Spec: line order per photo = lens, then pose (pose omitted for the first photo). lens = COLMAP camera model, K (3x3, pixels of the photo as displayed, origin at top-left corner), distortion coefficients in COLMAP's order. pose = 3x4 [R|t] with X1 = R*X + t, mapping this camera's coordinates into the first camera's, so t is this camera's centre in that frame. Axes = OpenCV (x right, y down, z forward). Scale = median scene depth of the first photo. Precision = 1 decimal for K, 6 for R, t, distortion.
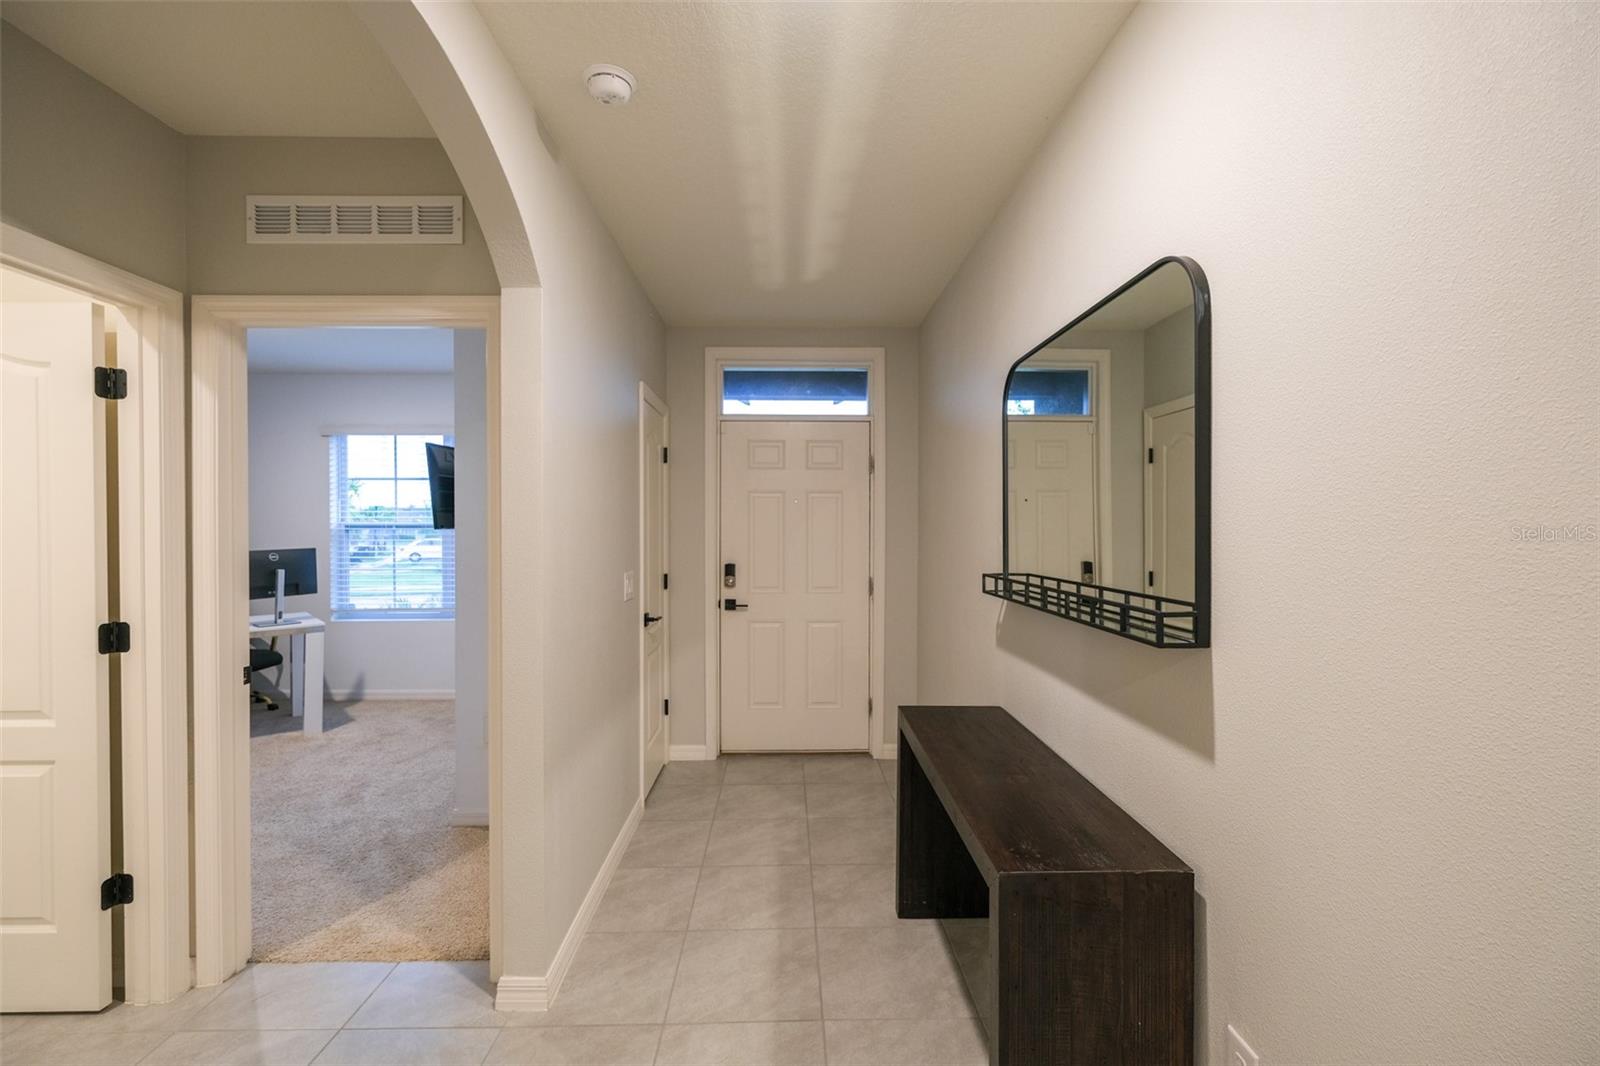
lens RADIAL K [[687.0, 0, 802.8], [0, 687.0, 531.5], [0, 0, 1]] dist [-0.006621, 0.001047]
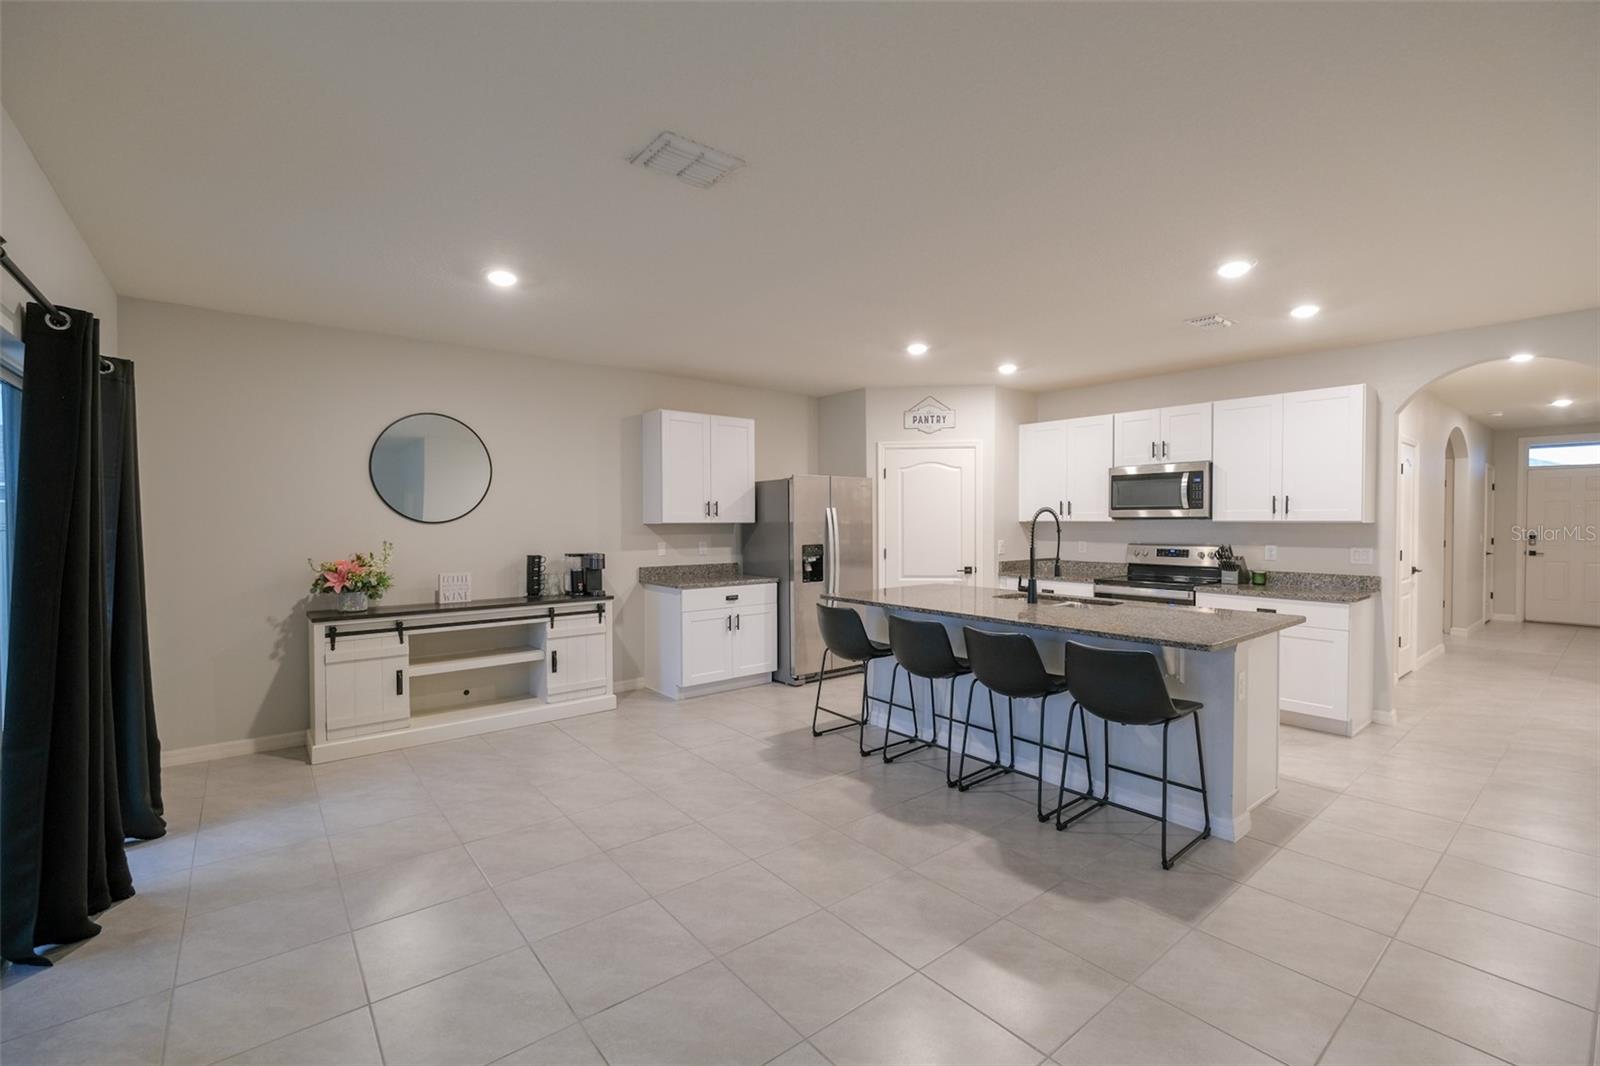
lens RADIAL K [[687.0, 0, 803.8], [0, 687.0, 530.6], [0, 0, 1]] dist [-0.006621, 0.001047]
pose [[0.618039, 0.019234, -0.785912, 0.172100], [0.000539, 0.999690, 0.024890, -0.022344], [0.786147, -0.015807, 0.617837, -2.217404]]
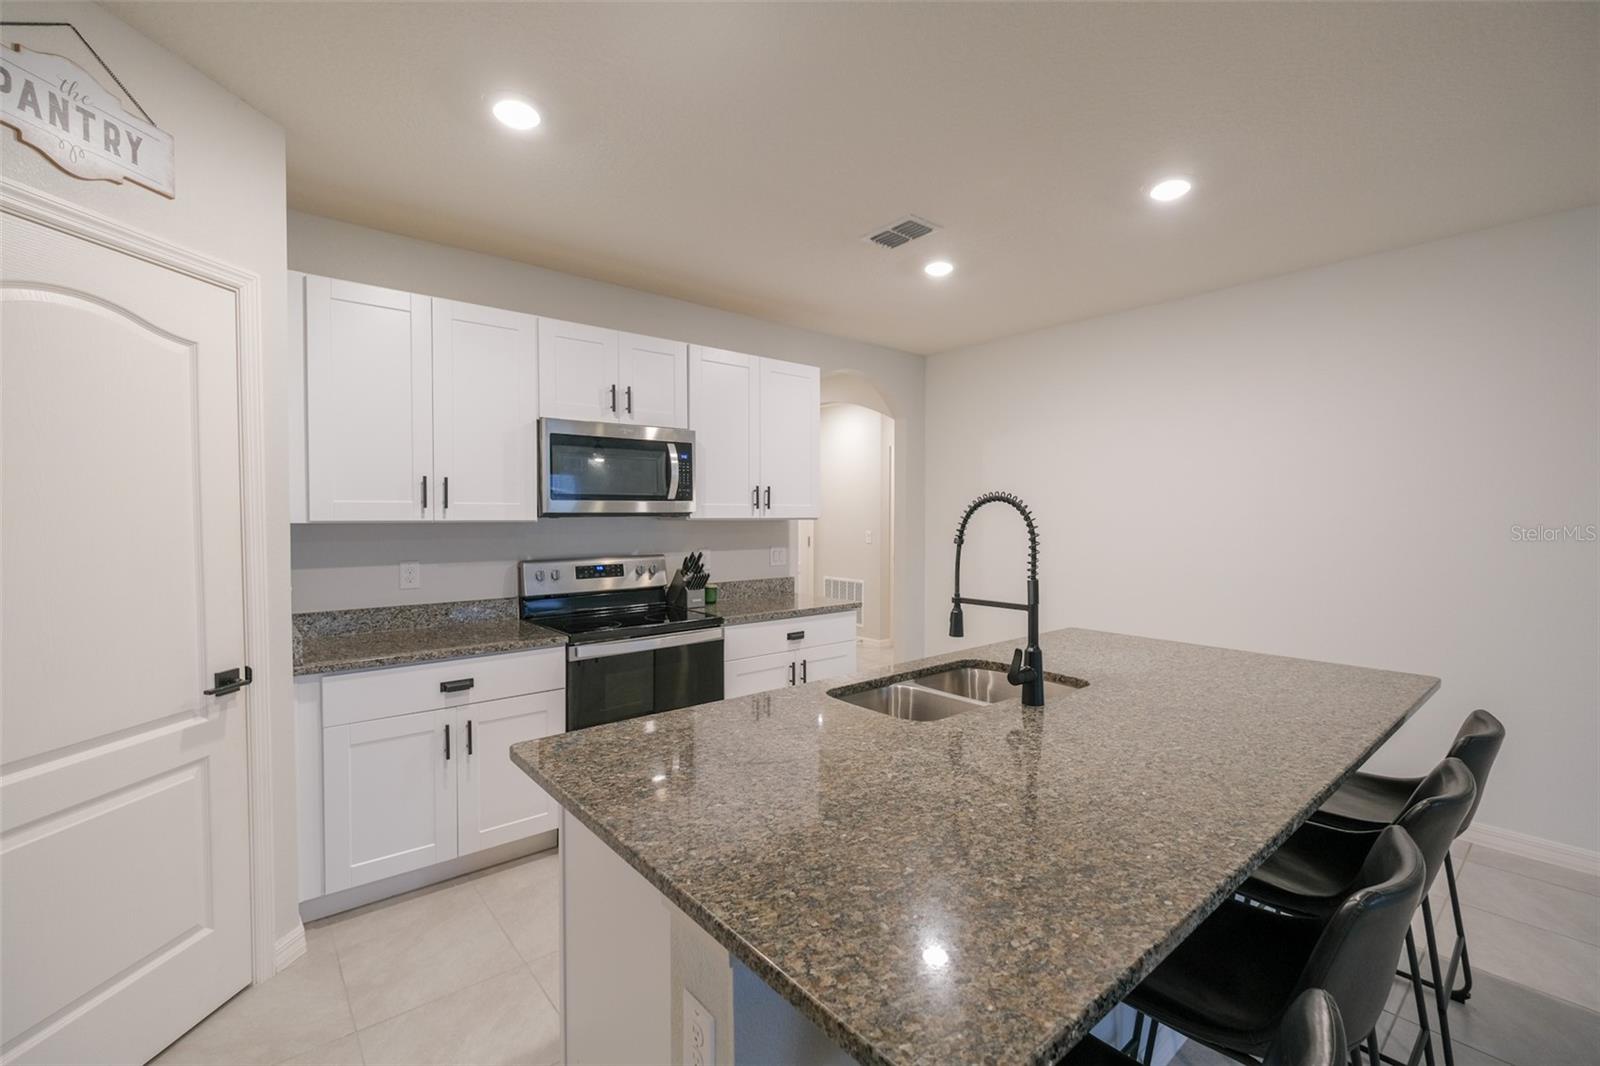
lens RADIAL K [[687.0, 0, 799.9], [0, 687.0, 529.8], [0, 0, 1]] dist [-0.006621, 0.001047]
pose [[0.776847, -0.007731, 0.629642, -0.786462], [-0.008076, 0.999720, 0.022239, -0.014906], [-0.629637, -0.022361, 0.776567, -1.602638]]
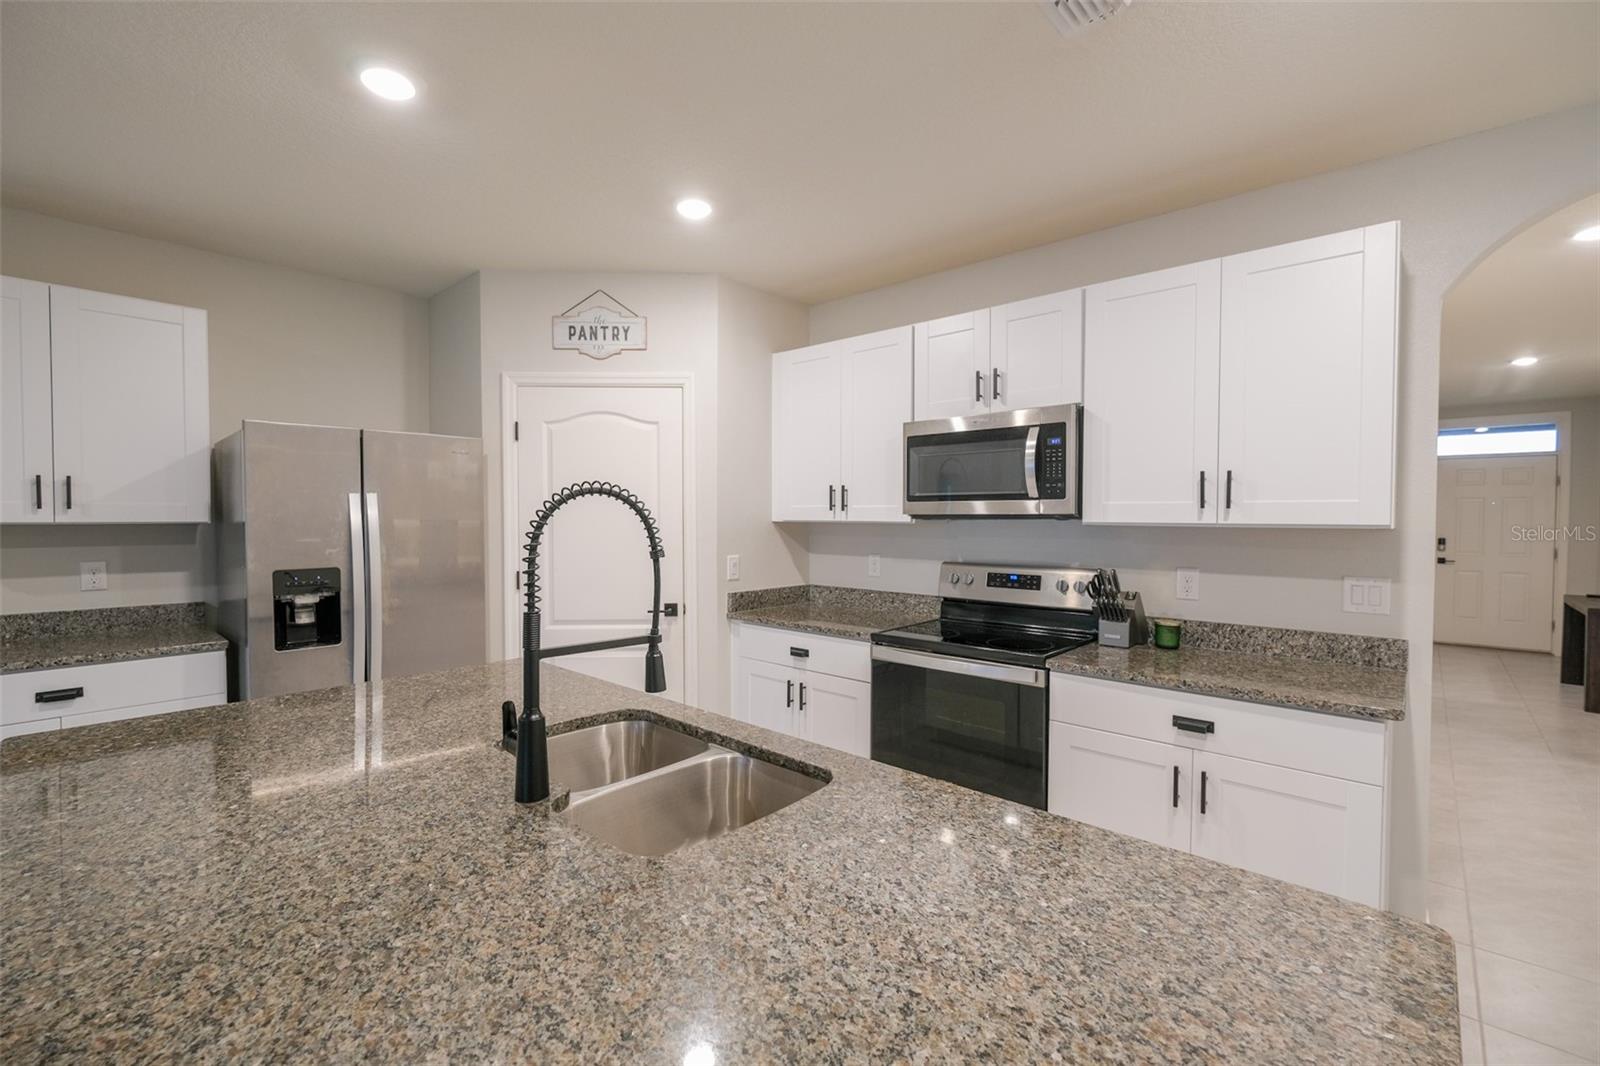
lens RADIAL K [[687.0, 0, 805.2], [0, 687.0, 529.1], [0, 0, 1]] dist [-0.006621, 0.001047]
pose [[0.731944, 0.022358, -0.680998, -0.108161], [-0.005158, 0.999615, 0.027276, -0.018564], [0.681345, -0.016452, 0.731777, -1.491178]]
